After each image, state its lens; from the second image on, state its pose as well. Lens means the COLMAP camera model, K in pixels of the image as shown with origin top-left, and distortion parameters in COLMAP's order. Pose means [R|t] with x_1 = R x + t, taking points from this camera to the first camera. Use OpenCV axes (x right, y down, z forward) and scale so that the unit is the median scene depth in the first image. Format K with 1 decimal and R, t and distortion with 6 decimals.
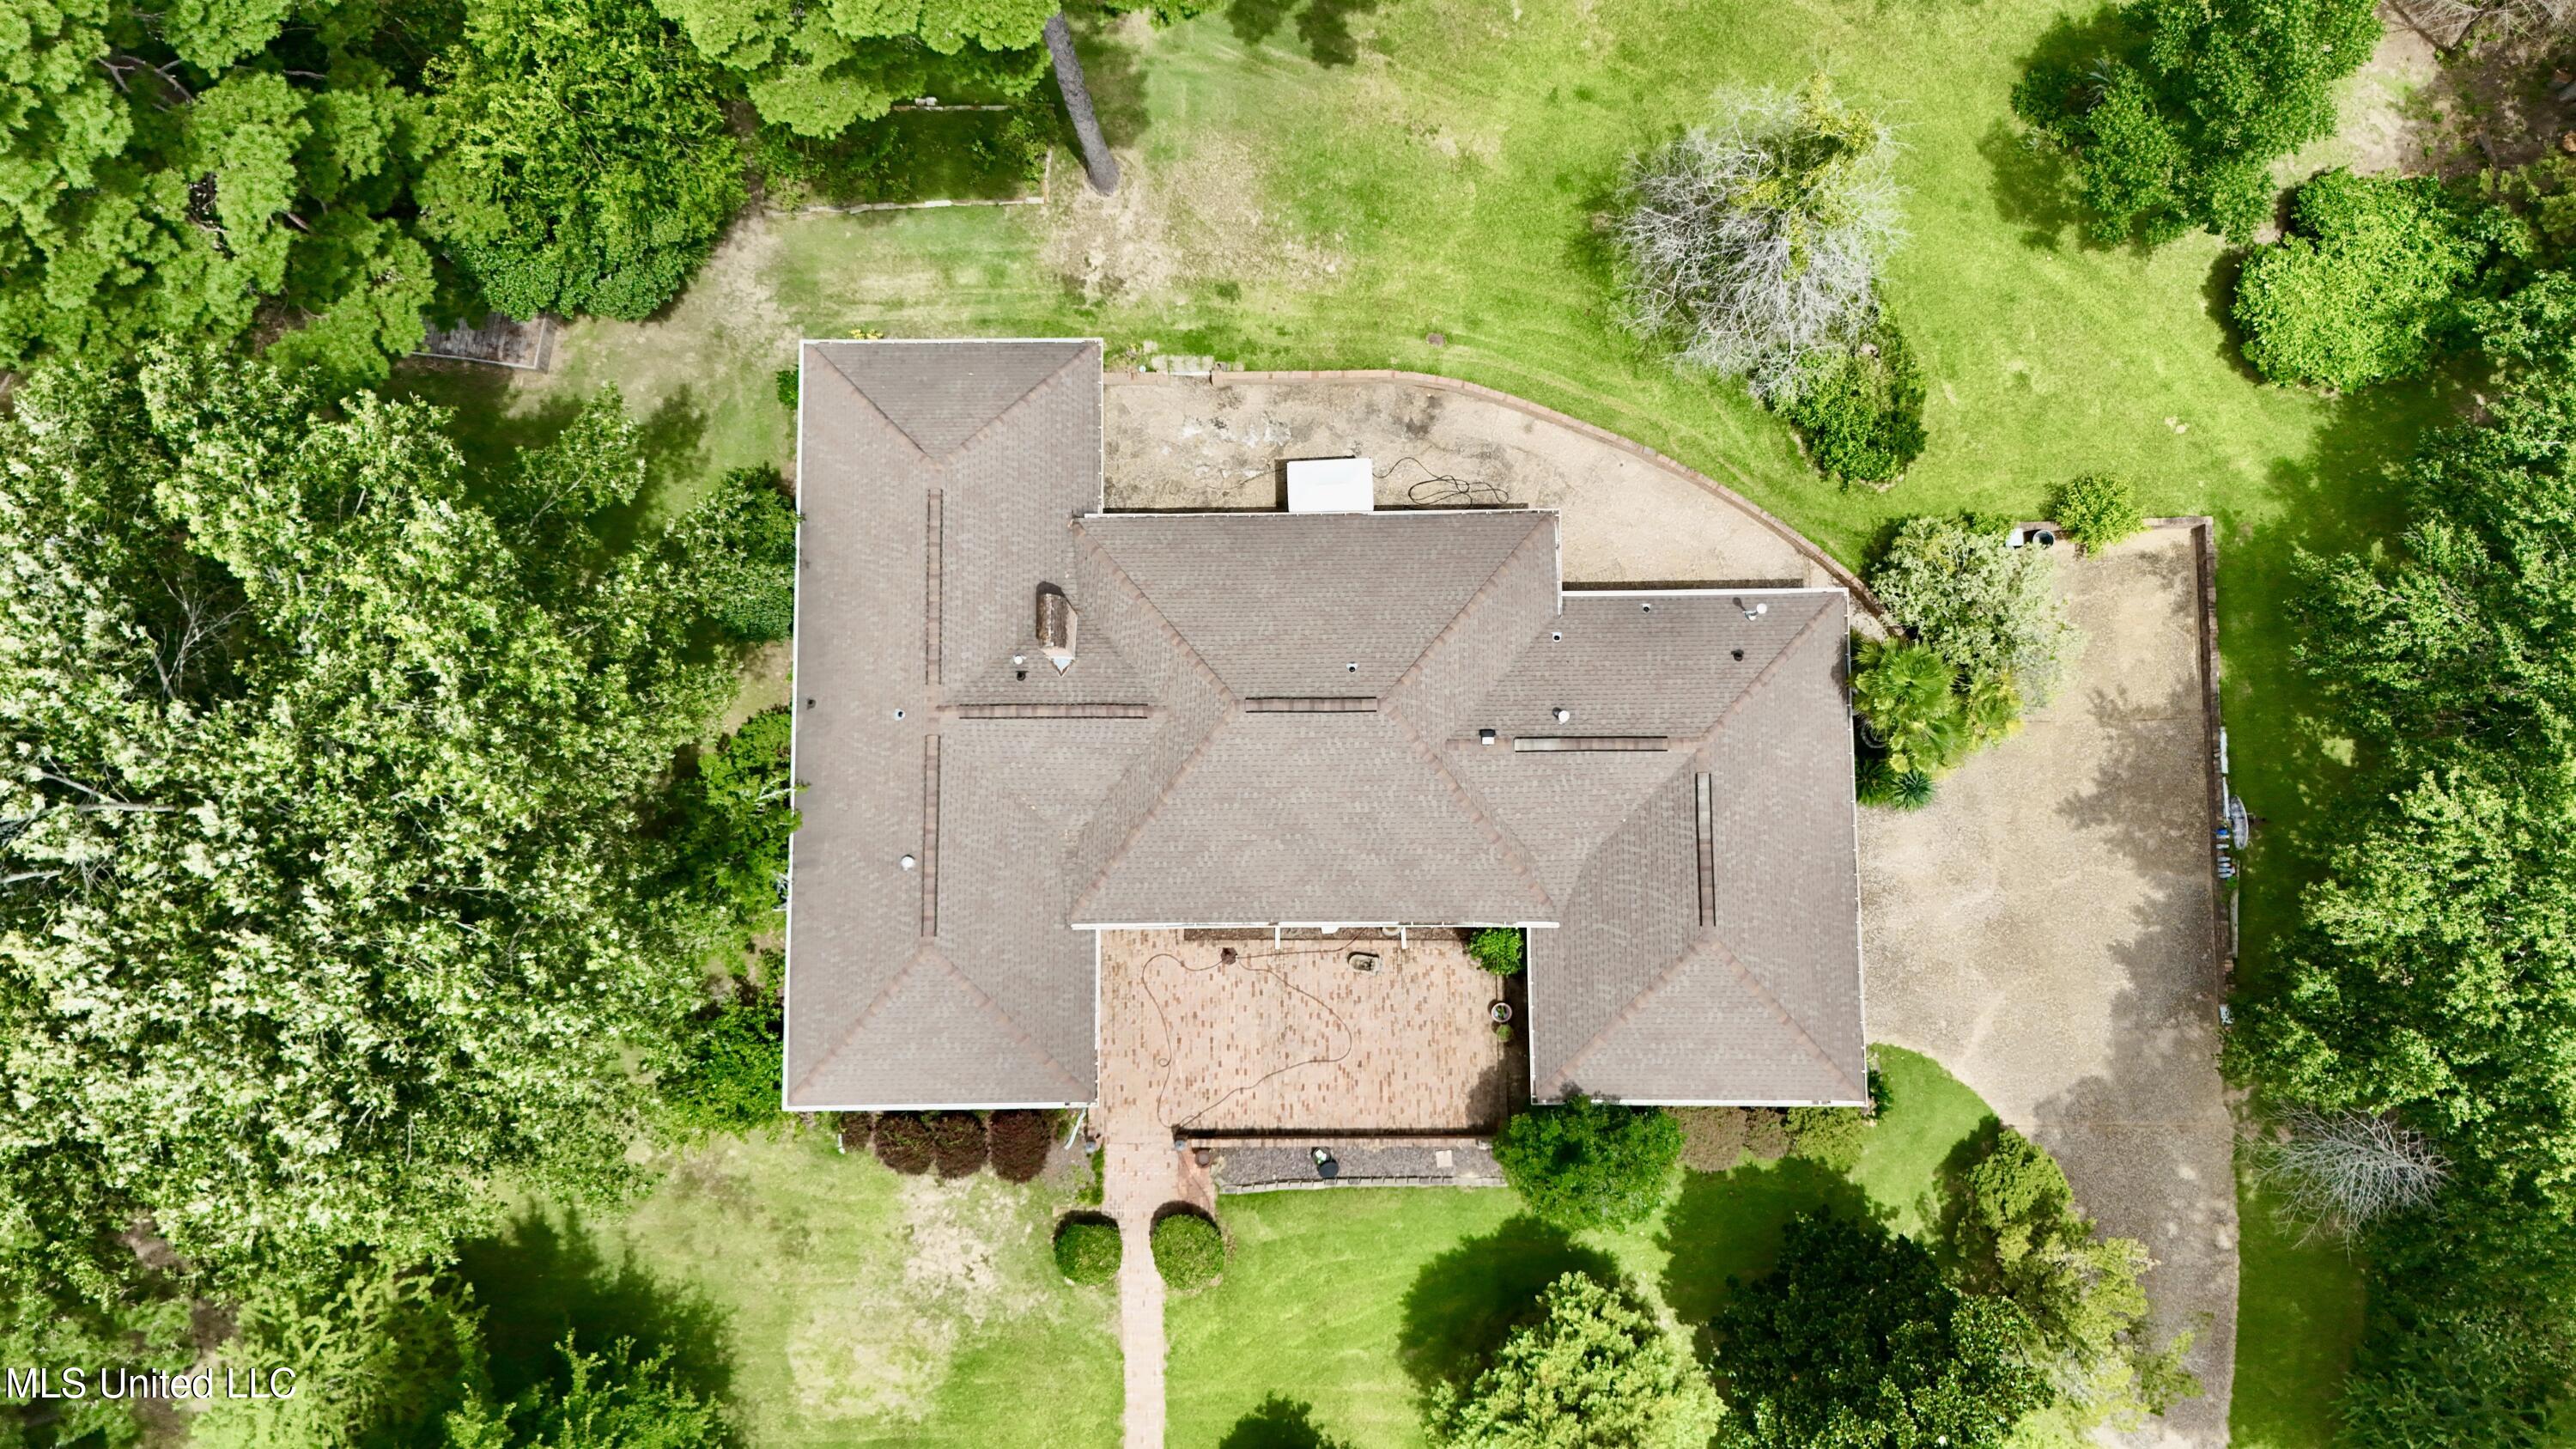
lens RADIAL K [[1905.2, 0, 1304.2], [0, 1905.2, 716.3], [0, 0, 1]] dist [0.045685, -0.026864]
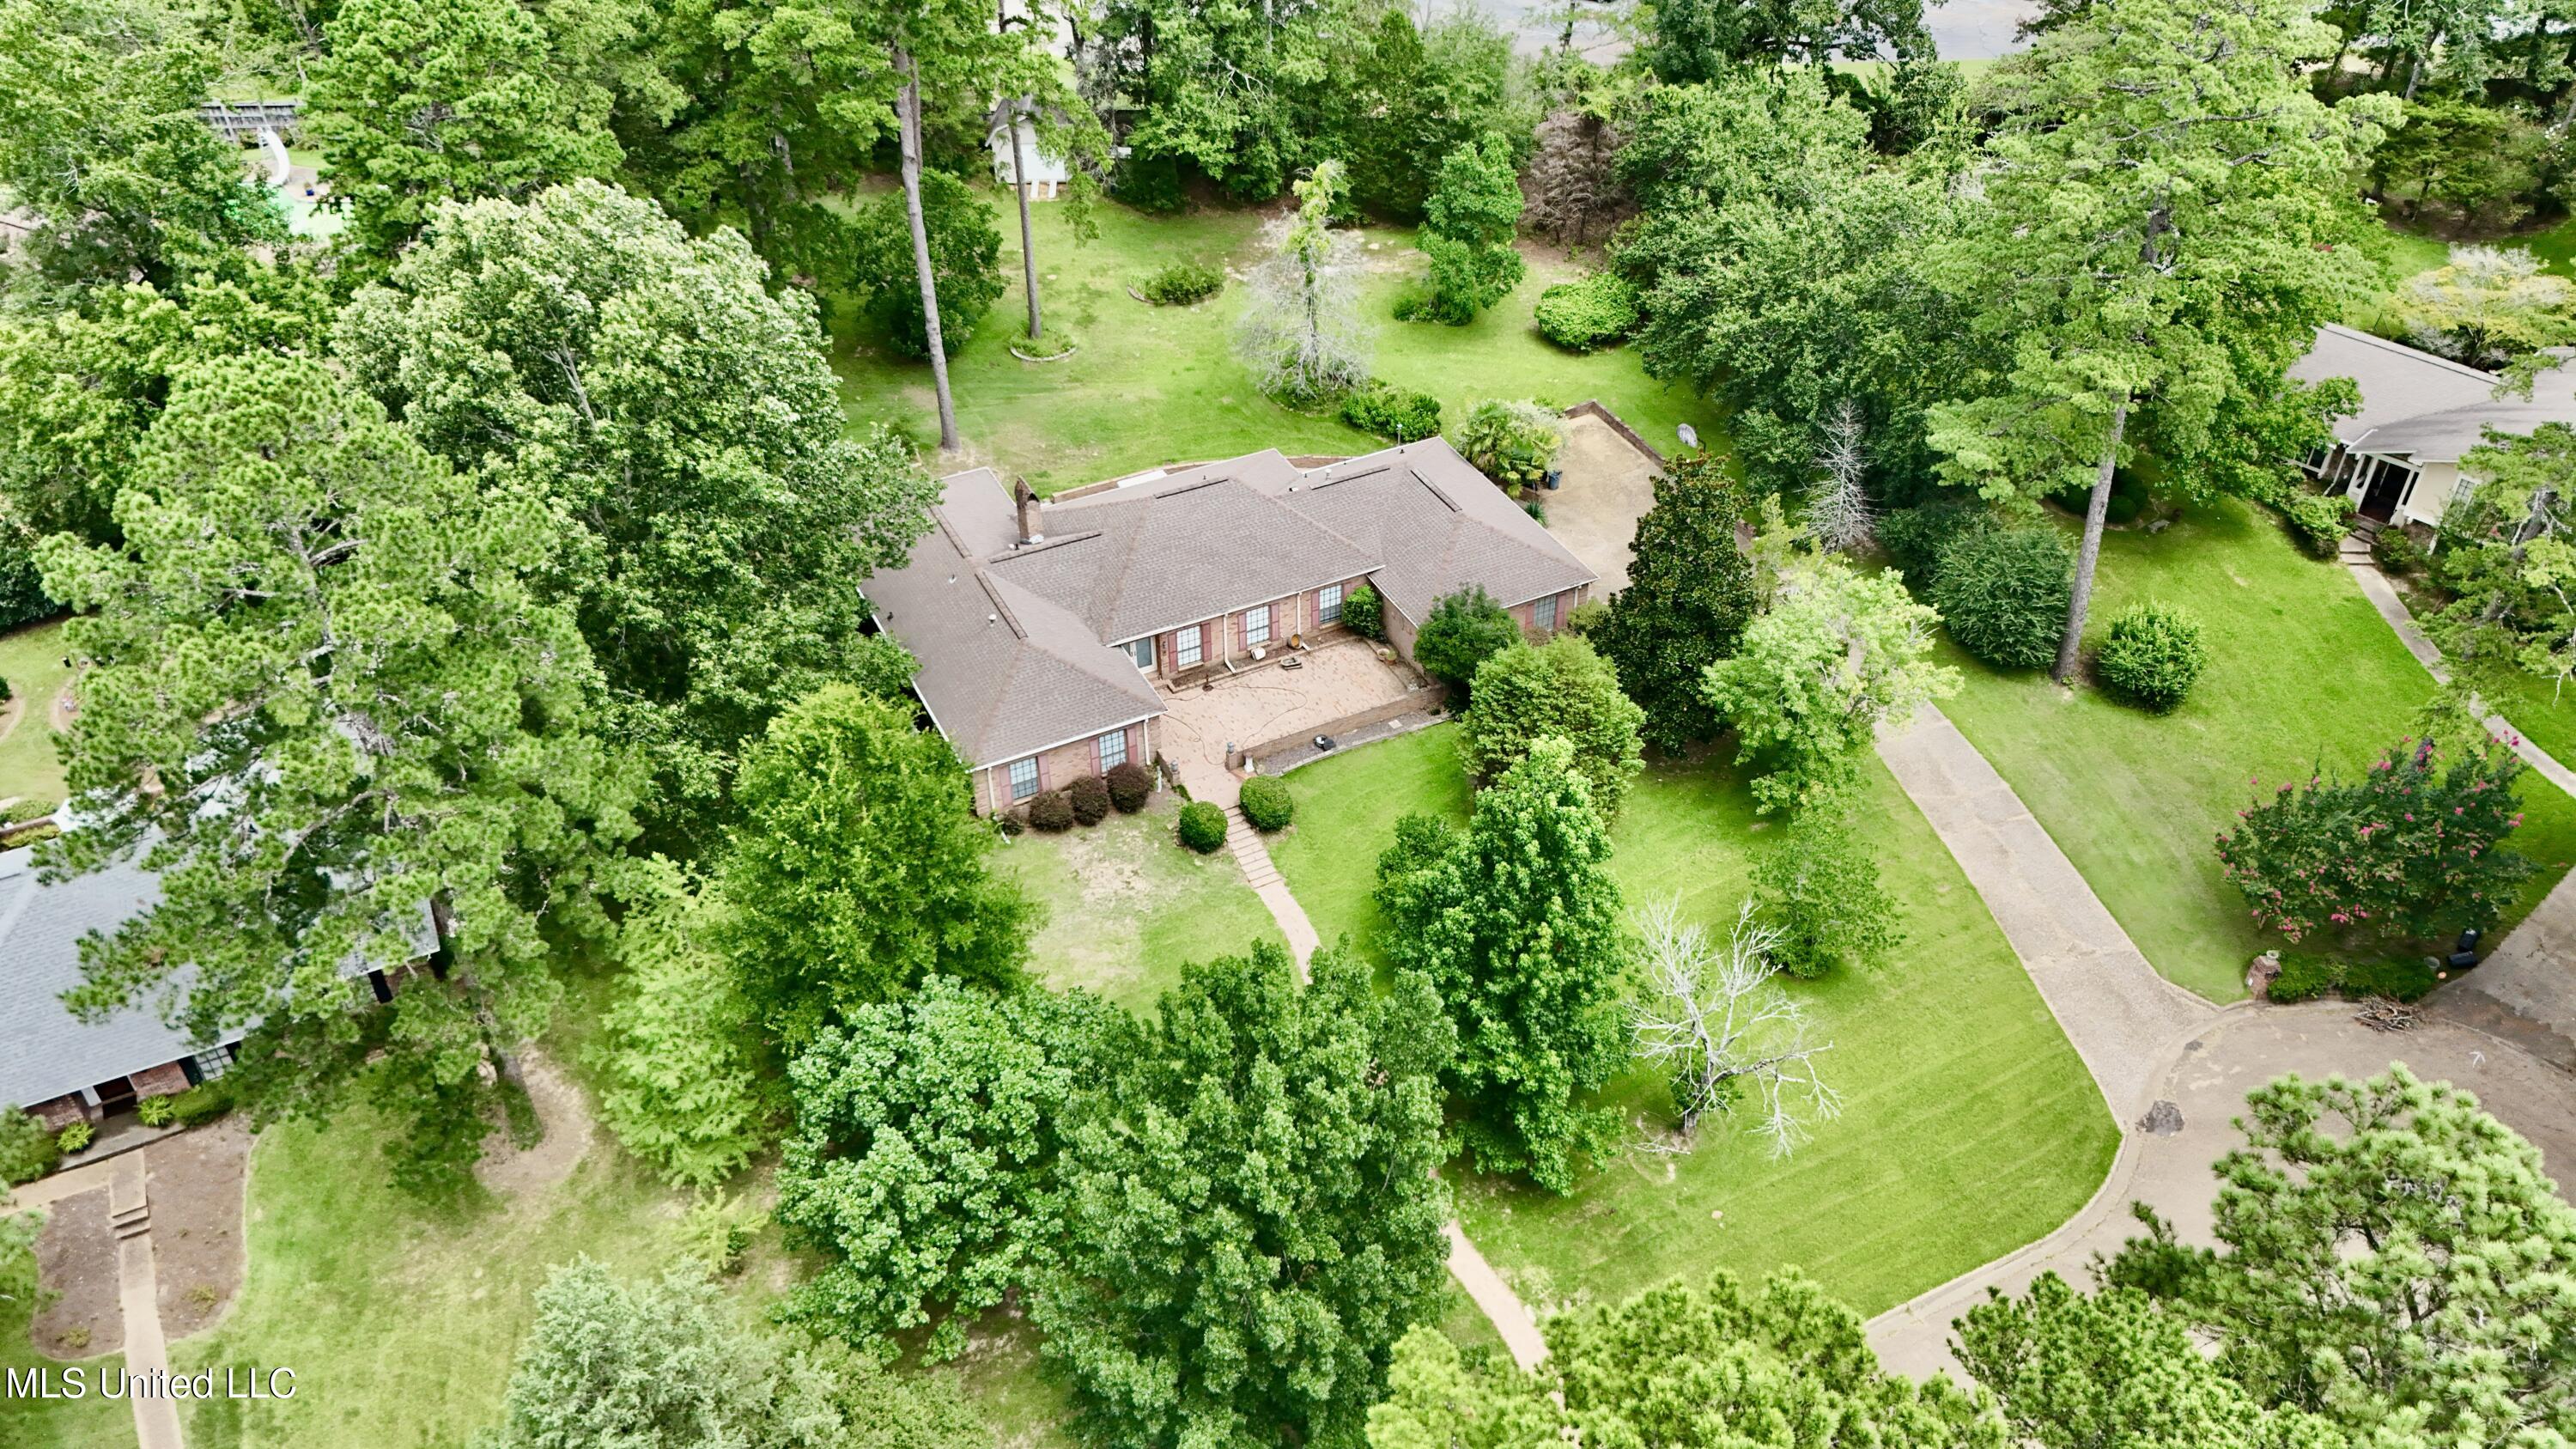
lens RADIAL K [[1905.2, 0, 1288.5], [0, 1905.2, 723.2], [0, 0, 1]] dist [0.045685, -0.026864]
pose [[0.896139, -0.265903, 0.355289, -0.530639], [0.439736, 0.639819, -0.630289, 1.135949], [-0.059725, 0.721060, 0.690294, -0.017135]]
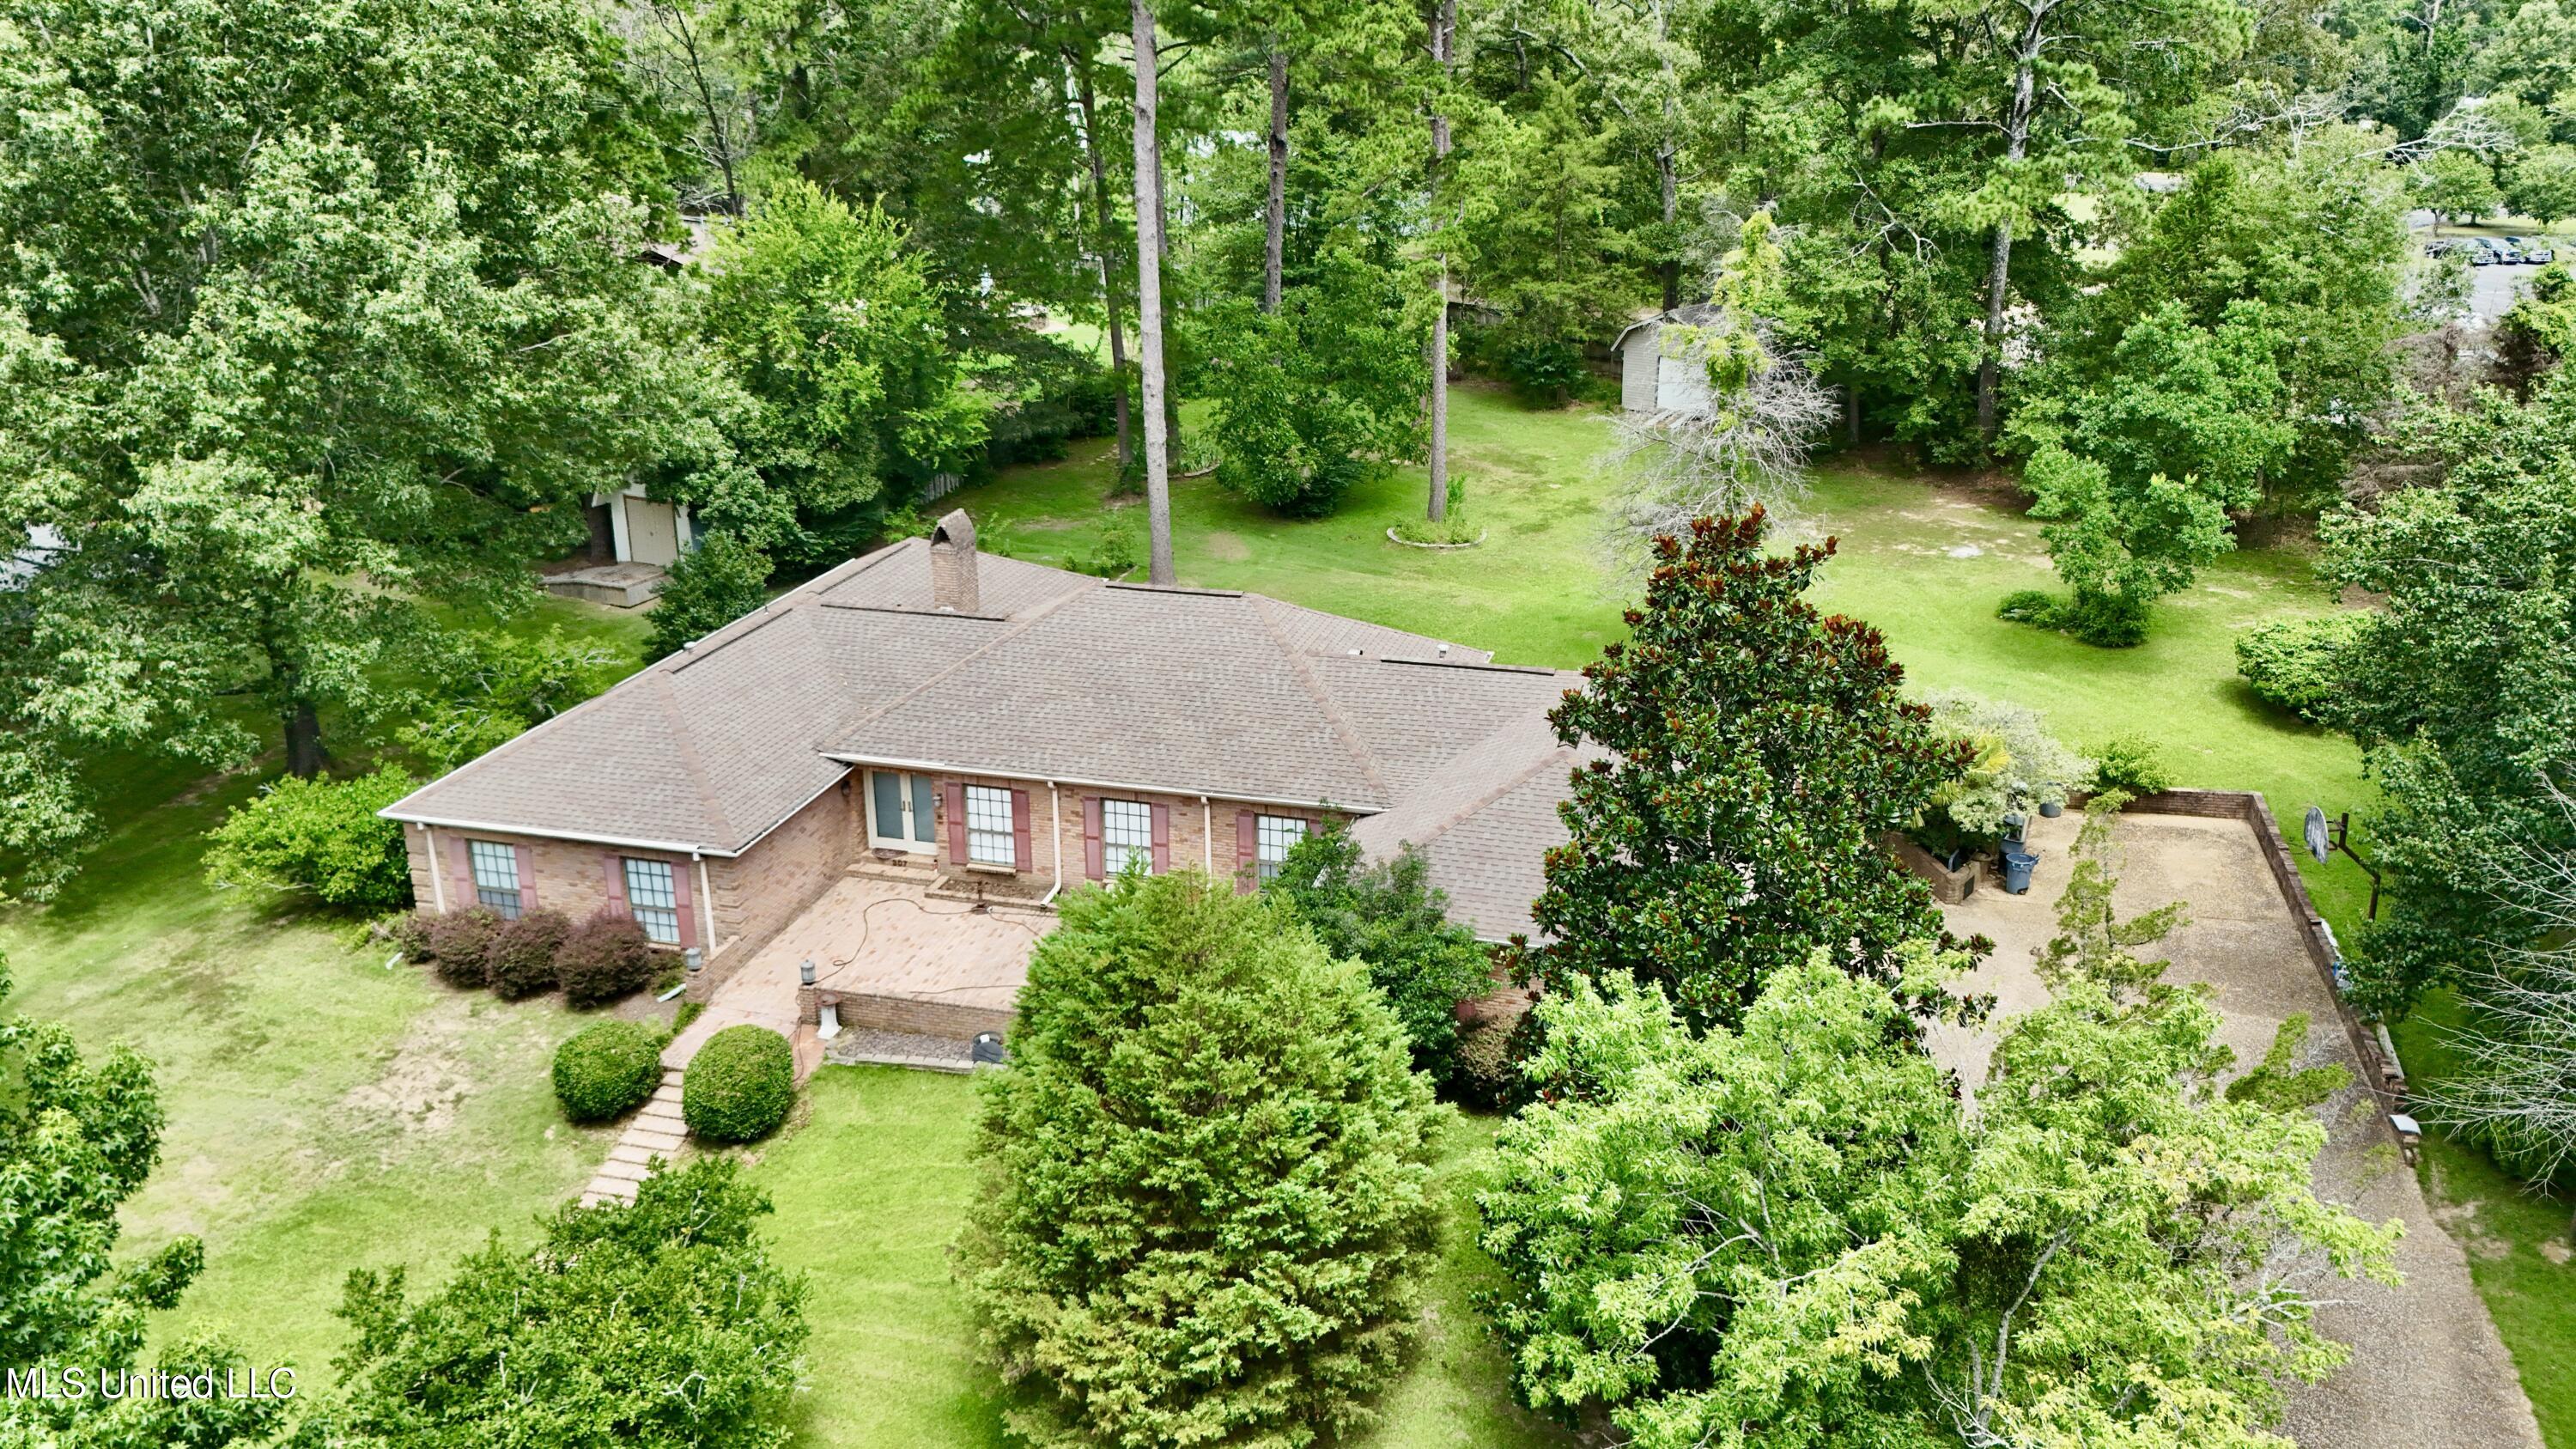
lens RADIAL K [[1905.2, 0, 1293.6], [0, 1905.2, 678.9], [0, 0, 1]] dist [0.045685, -0.026864]
pose [[0.963729, 0.100283, -0.247326, 0.271028], [-0.266315, 0.421815, -0.866688, 0.739404], [0.017412, 0.901119, 0.433222, 0.591836]]
